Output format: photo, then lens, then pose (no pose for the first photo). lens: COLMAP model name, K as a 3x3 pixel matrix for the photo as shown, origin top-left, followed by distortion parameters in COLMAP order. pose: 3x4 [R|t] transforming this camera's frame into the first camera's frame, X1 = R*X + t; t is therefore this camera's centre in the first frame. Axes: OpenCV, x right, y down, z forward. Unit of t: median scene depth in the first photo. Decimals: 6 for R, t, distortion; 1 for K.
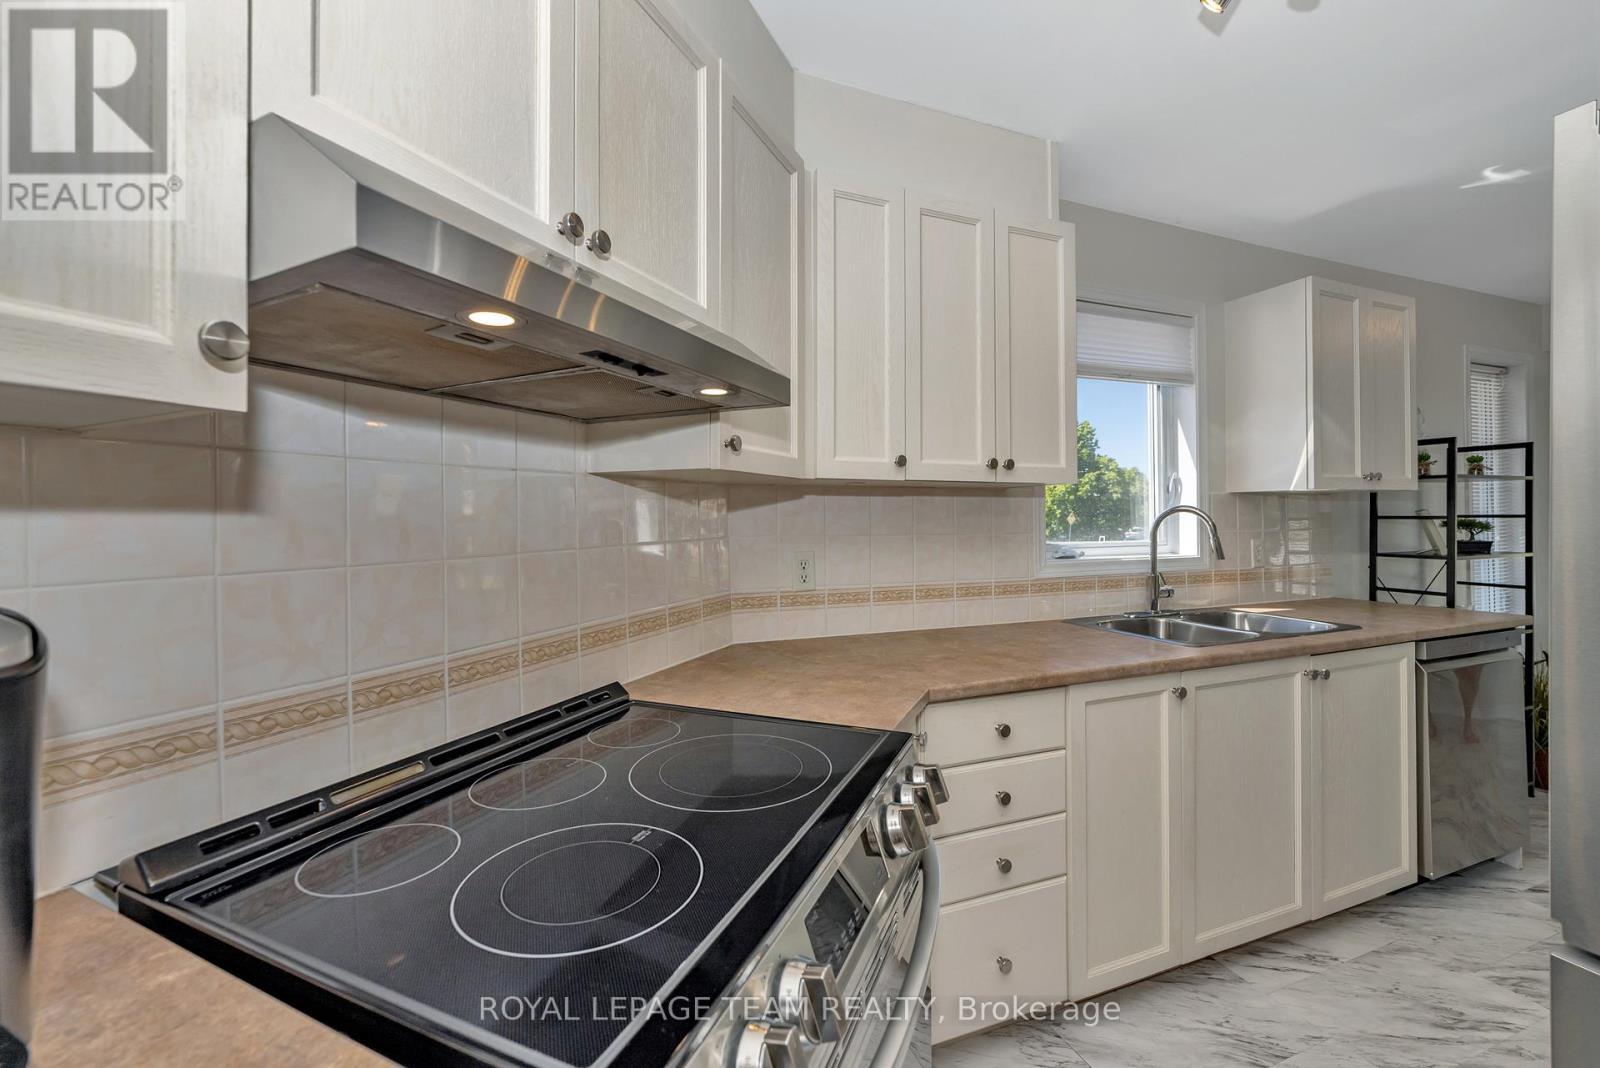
lens RADIAL K [[671.1, 0, 802.3], [0, 671.1, 517.1], [0, 0, 1]] dist [-0.011809, -0.000008]
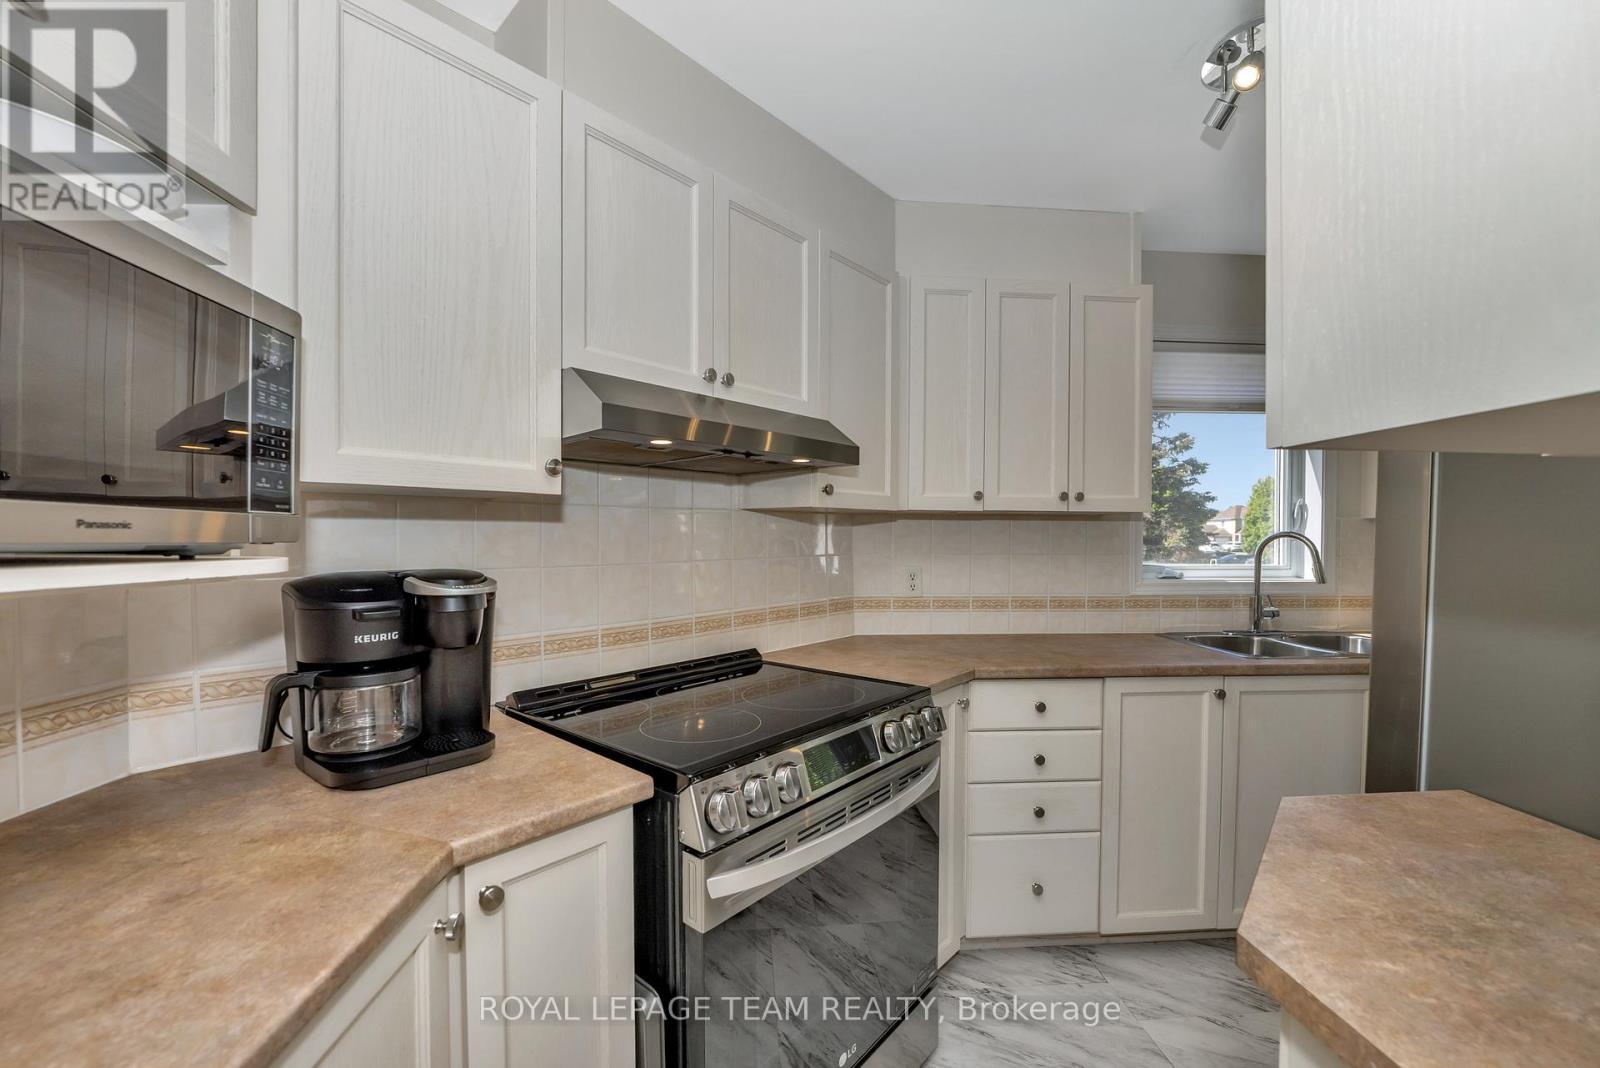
lens RADIAL K [[655.4, 0, 800.0], [0, 655.4, 534.0], [0, 0, 1]] dist [-0.000227, 0.000015]
pose [[0.952551, 0.006600, -0.304307, 0.225660], [-0.007873, 0.999965, -0.002958, -0.005535], [0.304277, 0.005214, 0.952569, -0.316970]]
